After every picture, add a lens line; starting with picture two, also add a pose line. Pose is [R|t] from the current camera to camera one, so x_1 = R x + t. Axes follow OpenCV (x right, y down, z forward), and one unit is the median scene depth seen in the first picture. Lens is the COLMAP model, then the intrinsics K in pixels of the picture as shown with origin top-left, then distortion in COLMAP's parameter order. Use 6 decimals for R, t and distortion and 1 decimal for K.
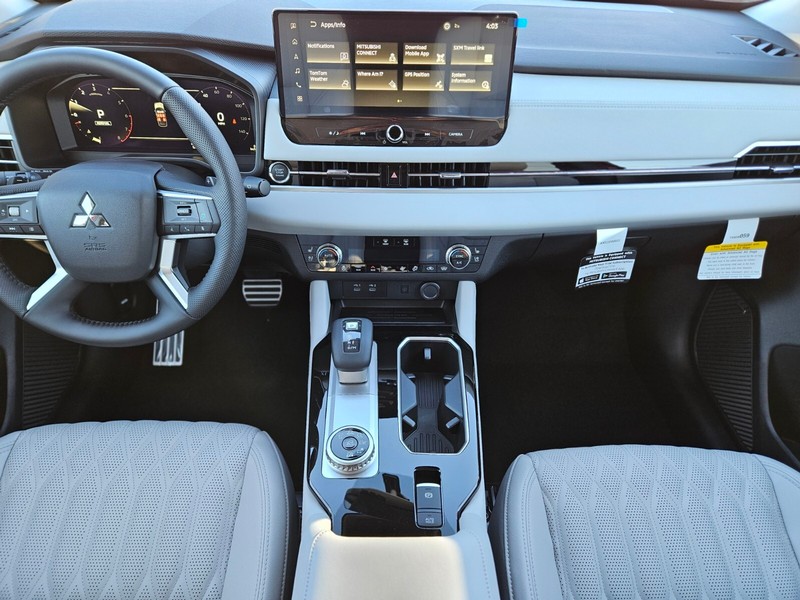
lens RADIAL K [[533.4, 0, 404.9], [0, 533.4, 307.3], [0, 0, 1]] dist [0.070256, -0.060596]
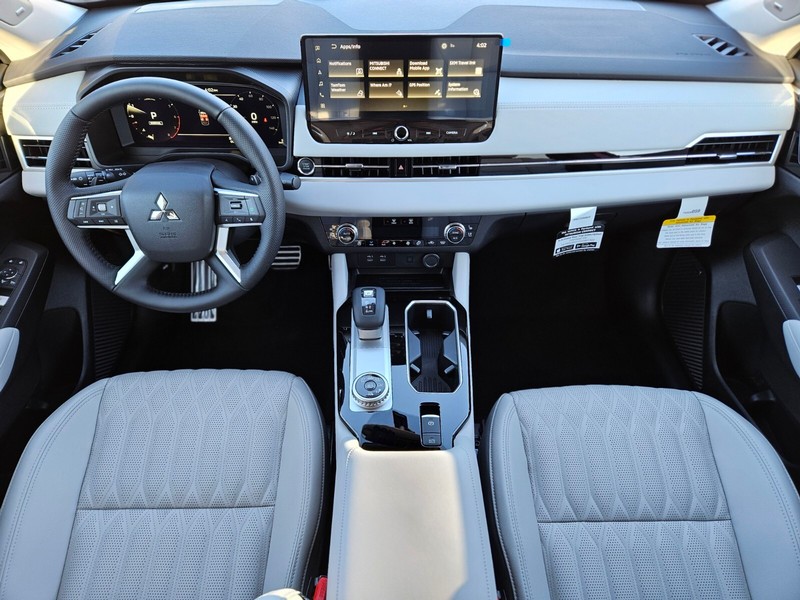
lens RADIAL K [[531.0, 0, 400.0], [0, 531.0, 300.0], [0, 0, 1]] dist [0.069787, -0.060755]
pose [[0.999890, -0.010042, -0.010960, -0.012381], [0.010938, 0.996322, 0.084991, -0.052910], [0.010066, -0.085101, 0.996321, -0.228399]]
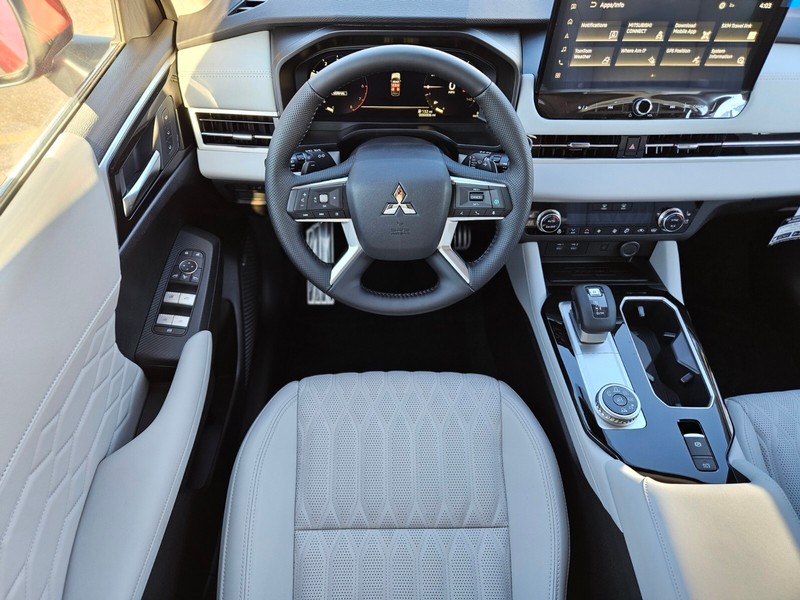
lens RADIAL K [[531.0, 0, 400.0], [0, 531.0, 300.0], [0, 0, 1]] dist [0.069787, -0.060755]
pose [[0.999929, -0.006823, 0.009799, -0.504306], [0.005075, 0.985694, 0.168471, -0.135188], [-0.010808, -0.168409, 0.985658, -0.089216]]
